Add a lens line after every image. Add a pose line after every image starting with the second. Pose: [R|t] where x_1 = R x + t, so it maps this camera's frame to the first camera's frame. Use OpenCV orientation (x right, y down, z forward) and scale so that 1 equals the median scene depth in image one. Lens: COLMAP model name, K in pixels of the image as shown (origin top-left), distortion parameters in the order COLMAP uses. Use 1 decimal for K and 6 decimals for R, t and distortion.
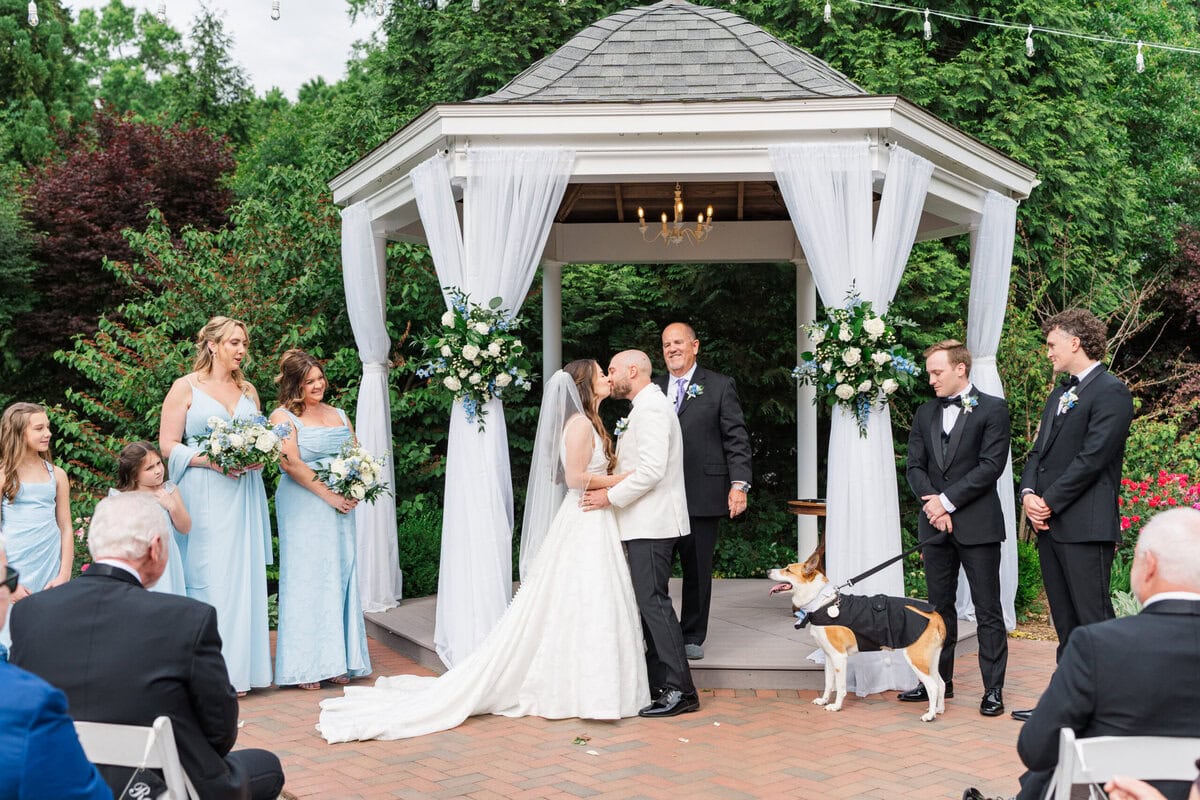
lens RADIAL K [[1182.9, 0, 600.0], [0, 1182.9, 400.0], [0, 0, 1]] dist [0.007907, 0.021261]
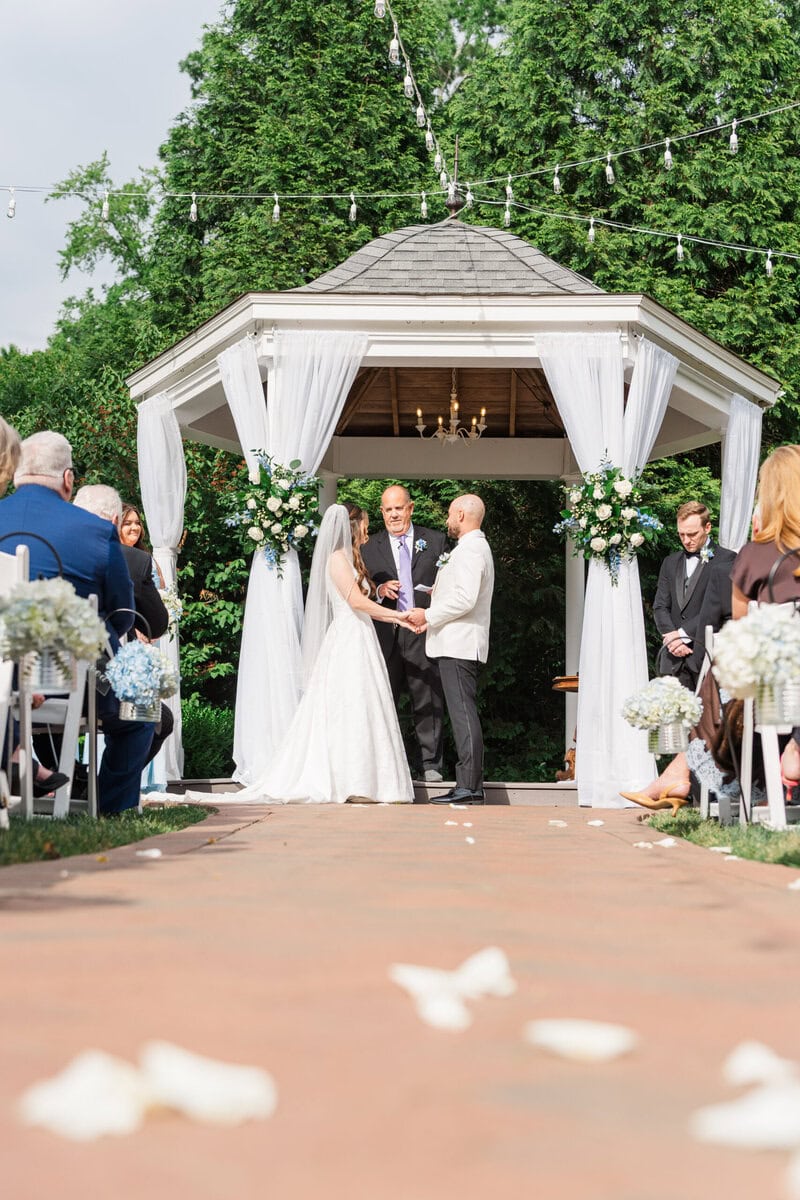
lens RADIAL K [[1405.4, 0, 400.0], [0, 1405.4, 600.0], [0, 0, 1]] dist [0.009279, -0.018070]
pose [[0.999179, 0.020098, 0.035175, -0.032595], [-0.016937, 0.995979, -0.087975, 0.165668], [-0.036802, 0.087307, 0.995501, -0.341993]]
